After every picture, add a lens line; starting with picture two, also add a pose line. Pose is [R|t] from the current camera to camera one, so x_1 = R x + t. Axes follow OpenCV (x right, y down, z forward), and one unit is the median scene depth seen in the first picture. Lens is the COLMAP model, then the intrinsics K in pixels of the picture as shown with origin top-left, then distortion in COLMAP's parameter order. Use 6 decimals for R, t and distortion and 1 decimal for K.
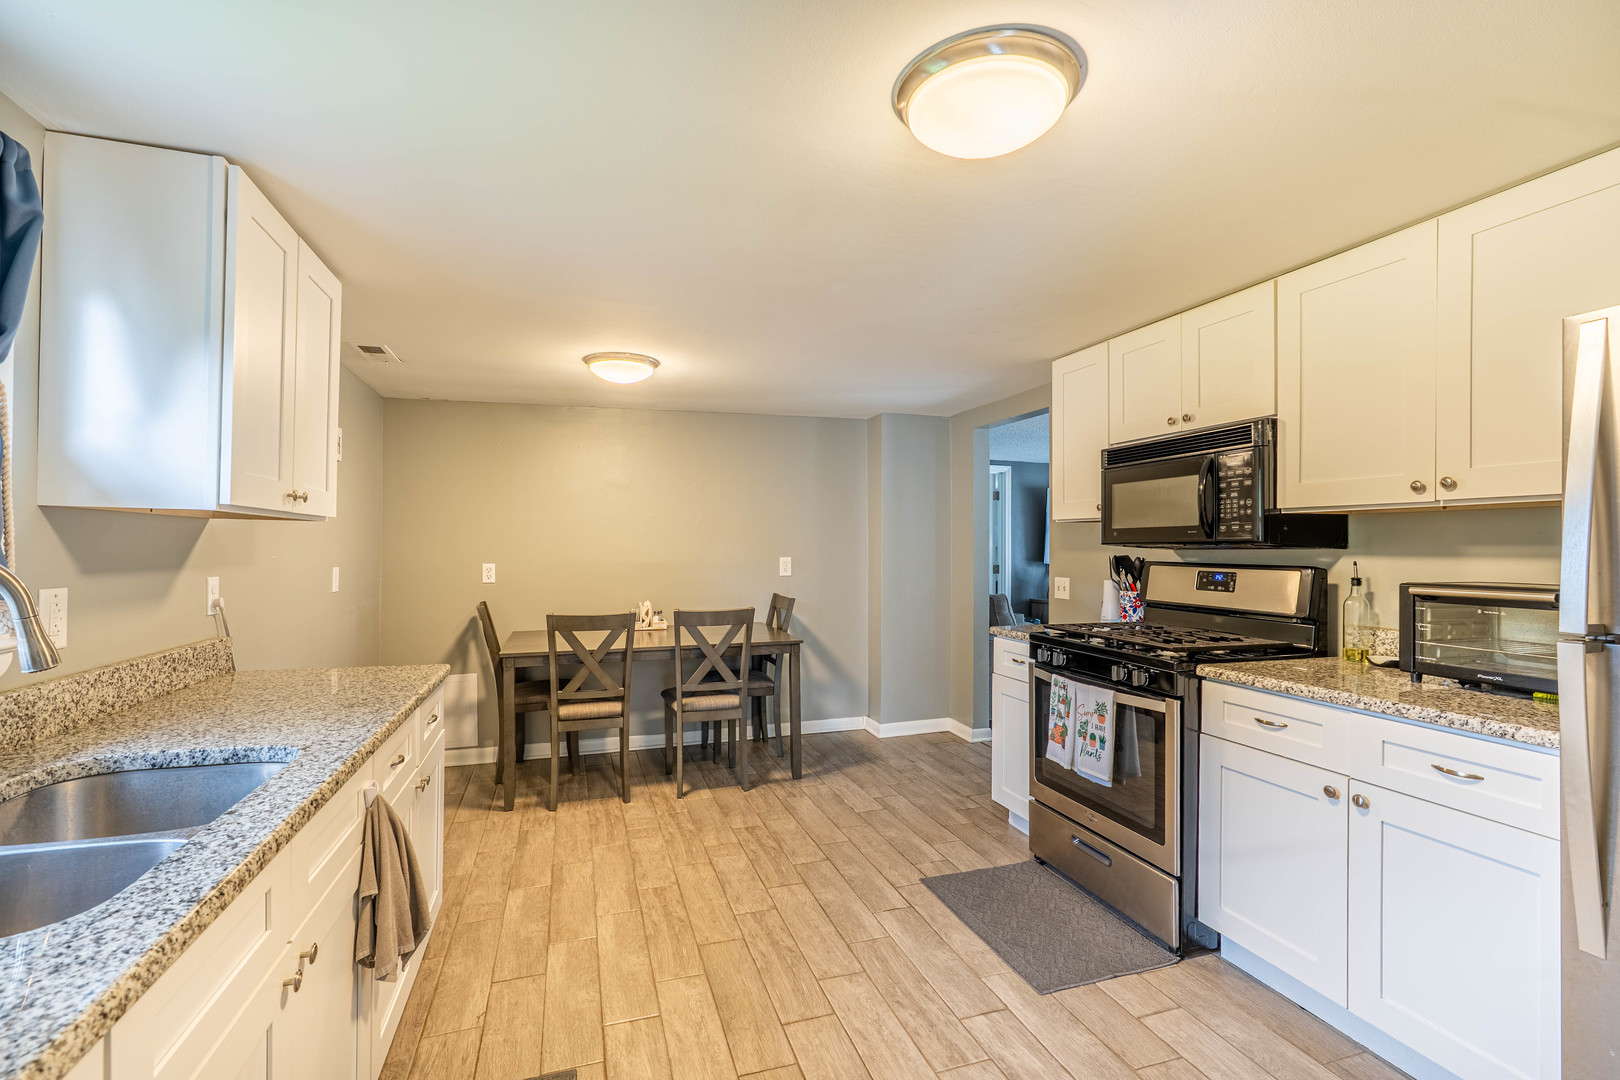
lens RADIAL K [[733.8, 0, 809.8], [0, 733.8, 540.9], [0, 0, 1]] dist [0.000352, 0.000029]
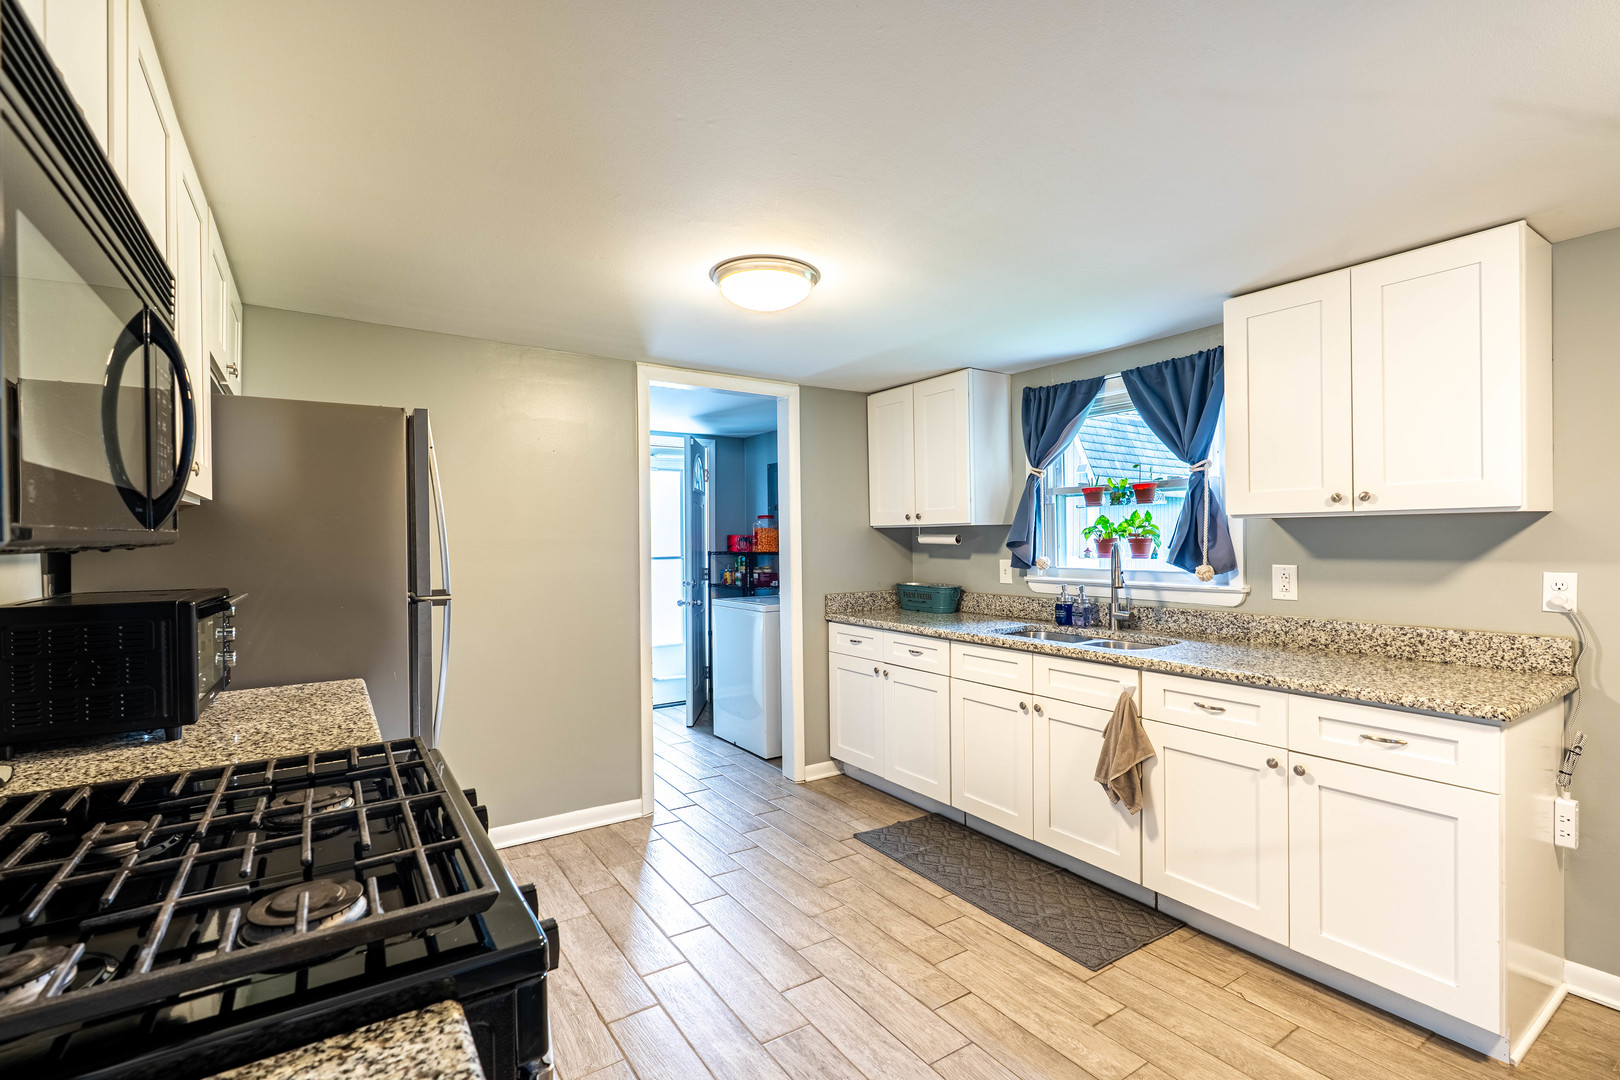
lens RADIAL K [[733.8, 0, 813.2], [0, 733.8, 540.7], [0, 0, 1]] dist [0.000352, 0.000029]
pose [[-0.962482, 0.006460, -0.271270, 0.438148], [0.008254, 0.999951, -0.005472, 0.006034], [0.271221, -0.007506, -0.962488, 1.957456]]
